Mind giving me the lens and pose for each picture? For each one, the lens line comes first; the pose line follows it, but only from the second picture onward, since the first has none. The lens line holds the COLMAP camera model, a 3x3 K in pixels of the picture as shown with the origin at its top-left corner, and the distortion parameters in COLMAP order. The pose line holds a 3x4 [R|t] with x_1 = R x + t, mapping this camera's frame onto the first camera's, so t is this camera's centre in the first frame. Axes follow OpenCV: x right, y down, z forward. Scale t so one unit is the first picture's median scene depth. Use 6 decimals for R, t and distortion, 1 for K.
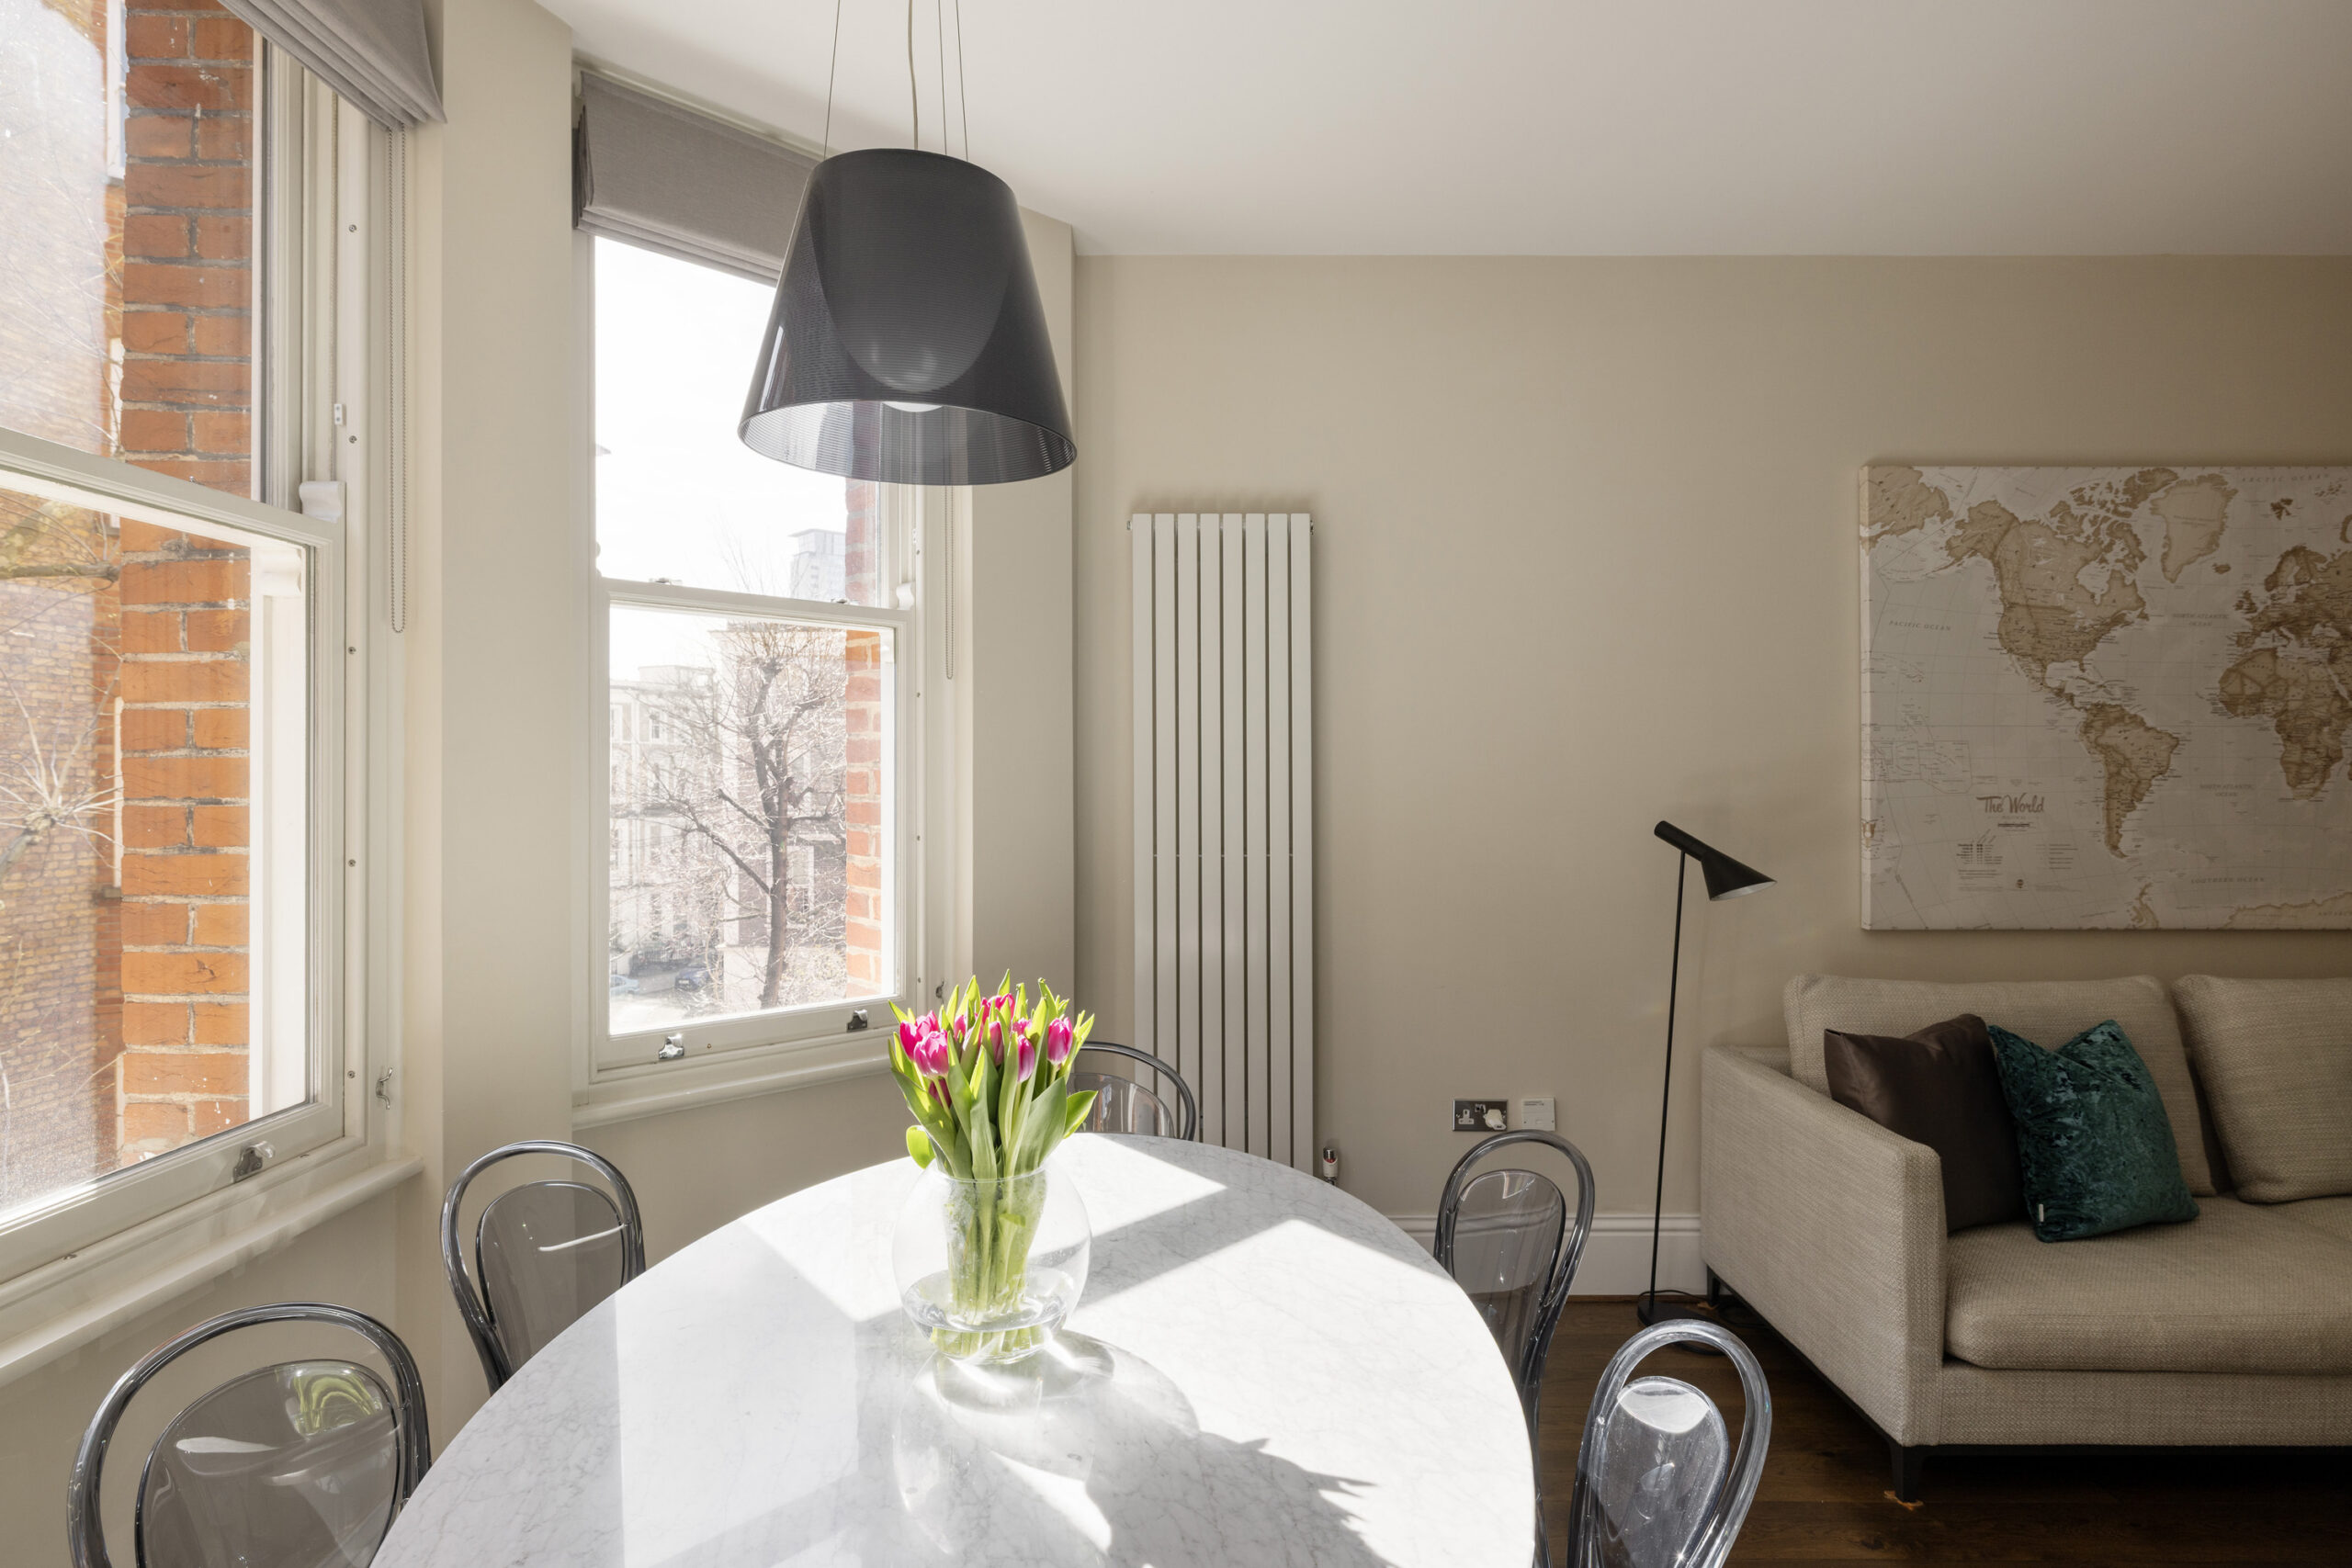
lens RADIAL K [[1206.4, 0, 1222.6], [0, 1206.4, 773.3], [0, 0, 1]] dist [-0.009690, 0.002607]
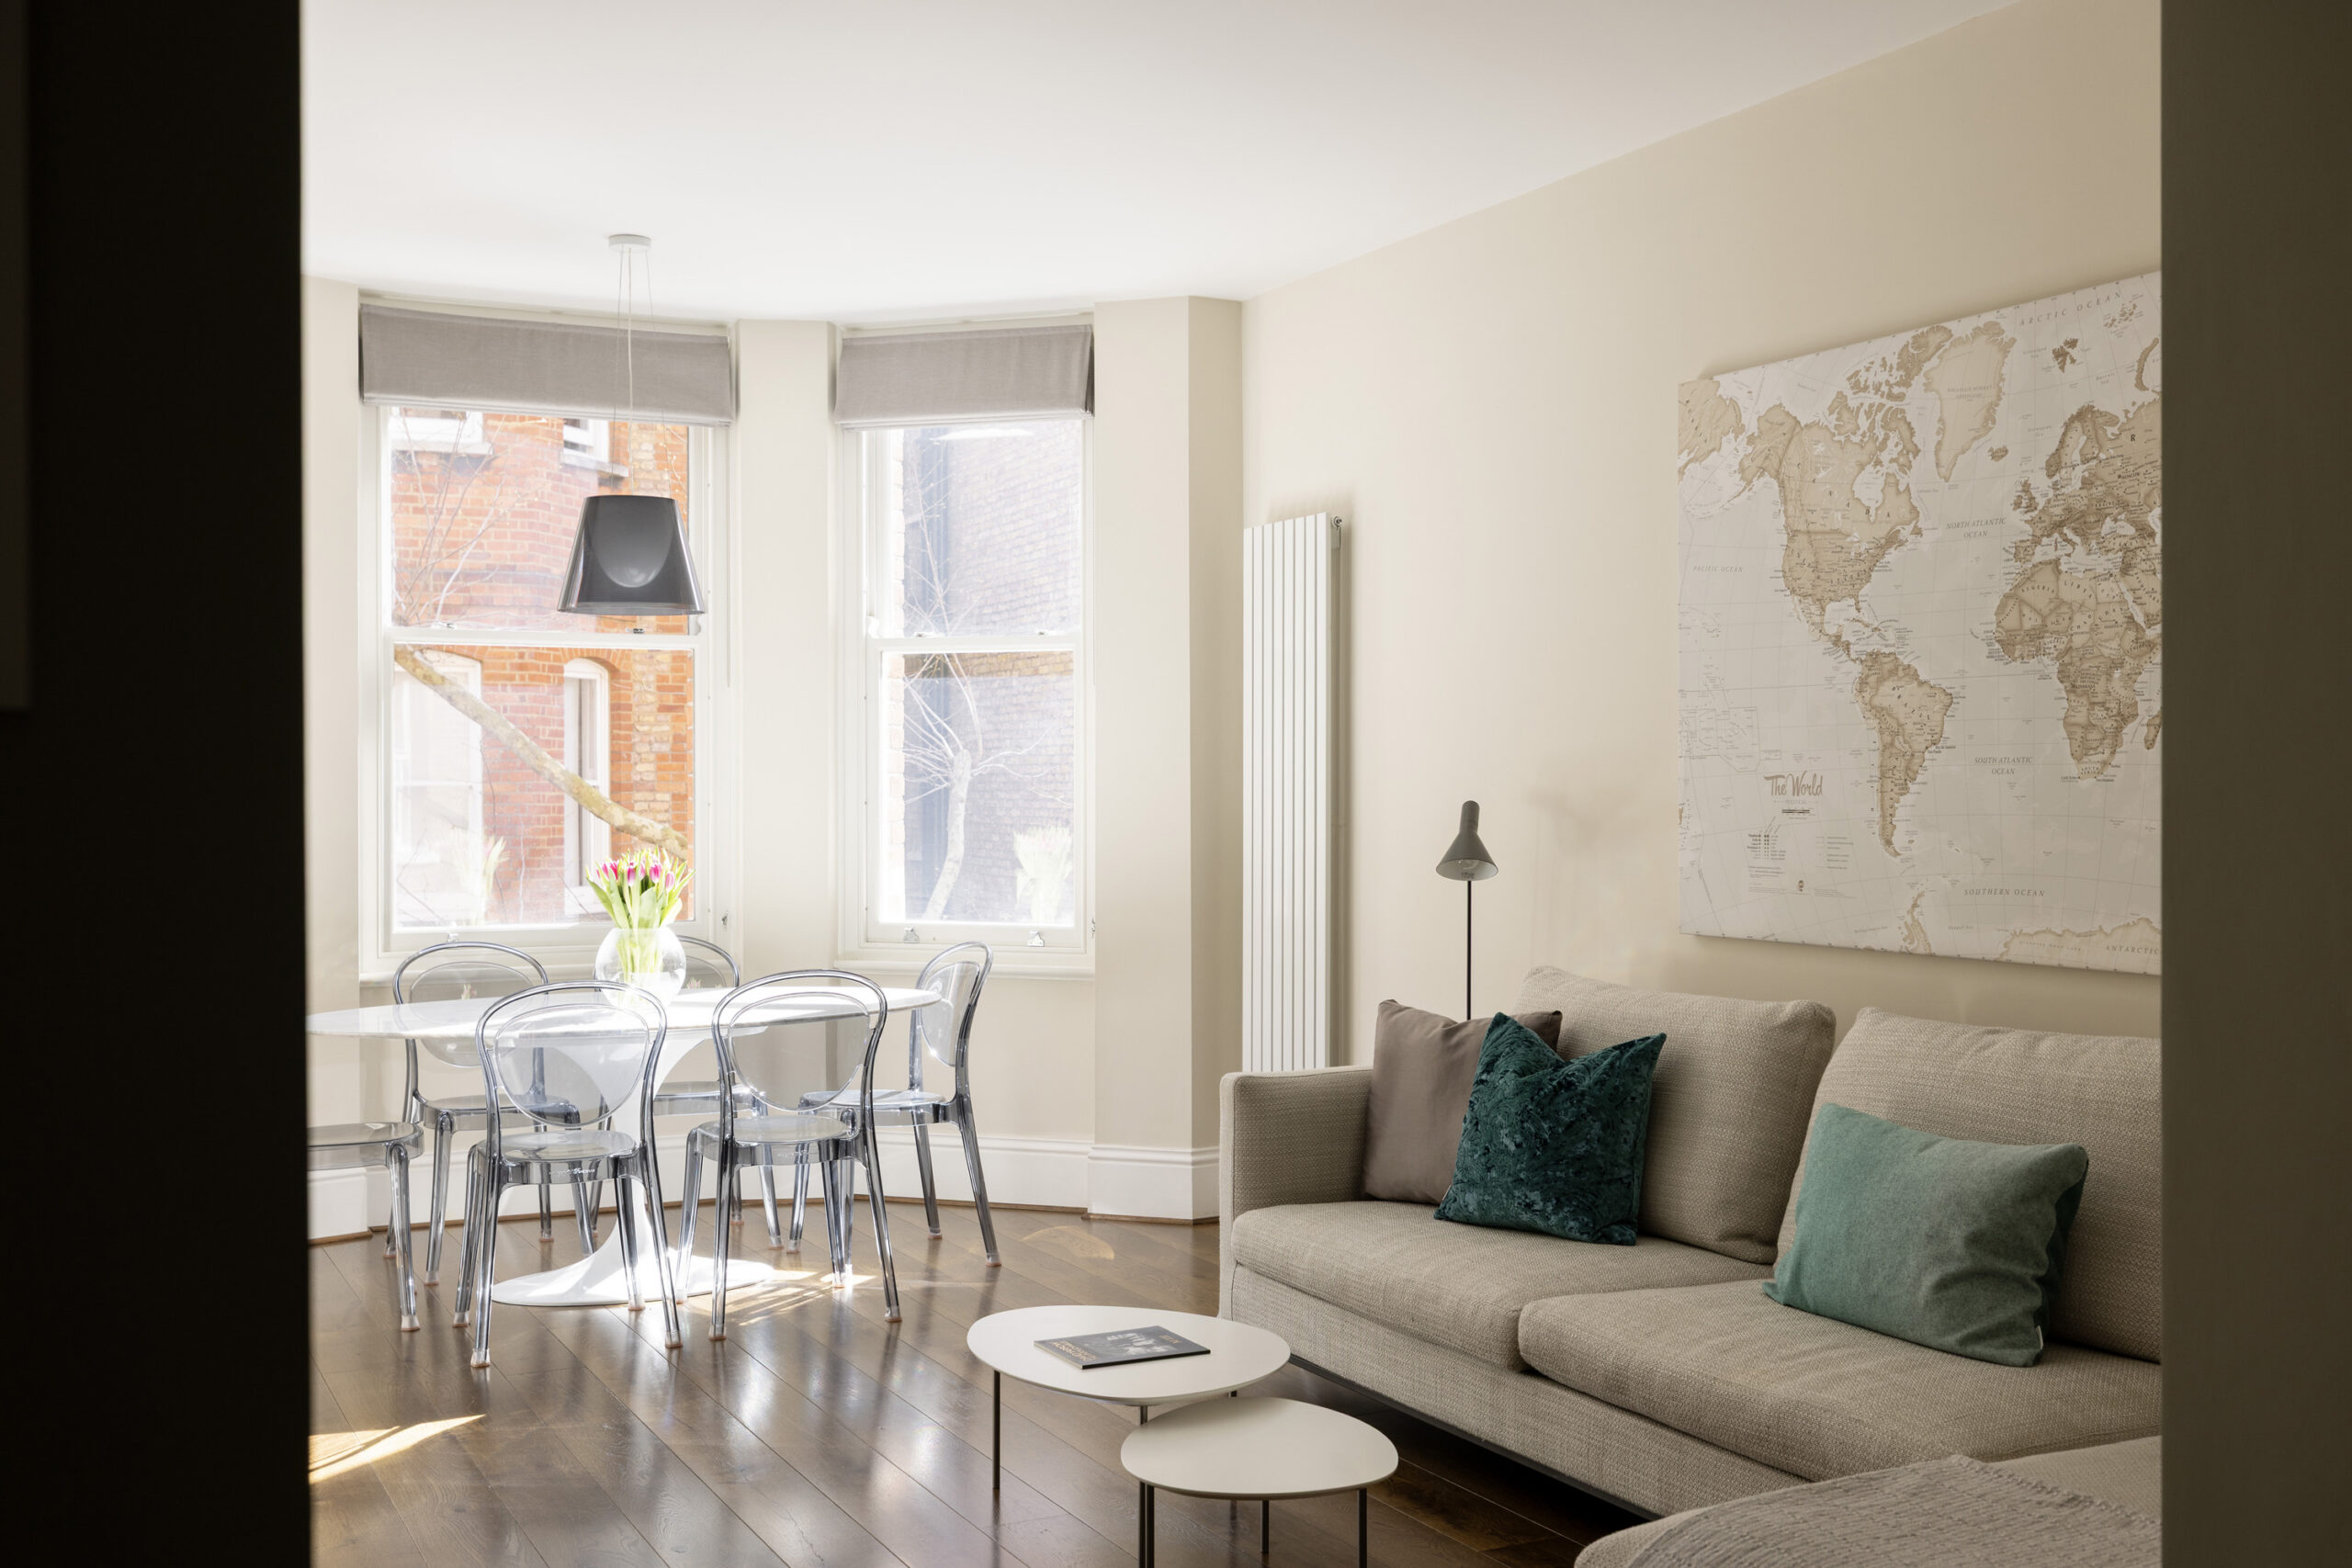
lens RADIAL K [[2393.2, 0, 1190.7], [0, 2393.2, 799.5], [0, 0, 1]] dist [-0.005117, 0.000000]
pose [[0.456482, 0.005963, -0.889713, 1.876360], [0.003027, 0.999961, 0.008255, 0.021044], [0.889727, -0.006462, 0.456446, -0.072937]]
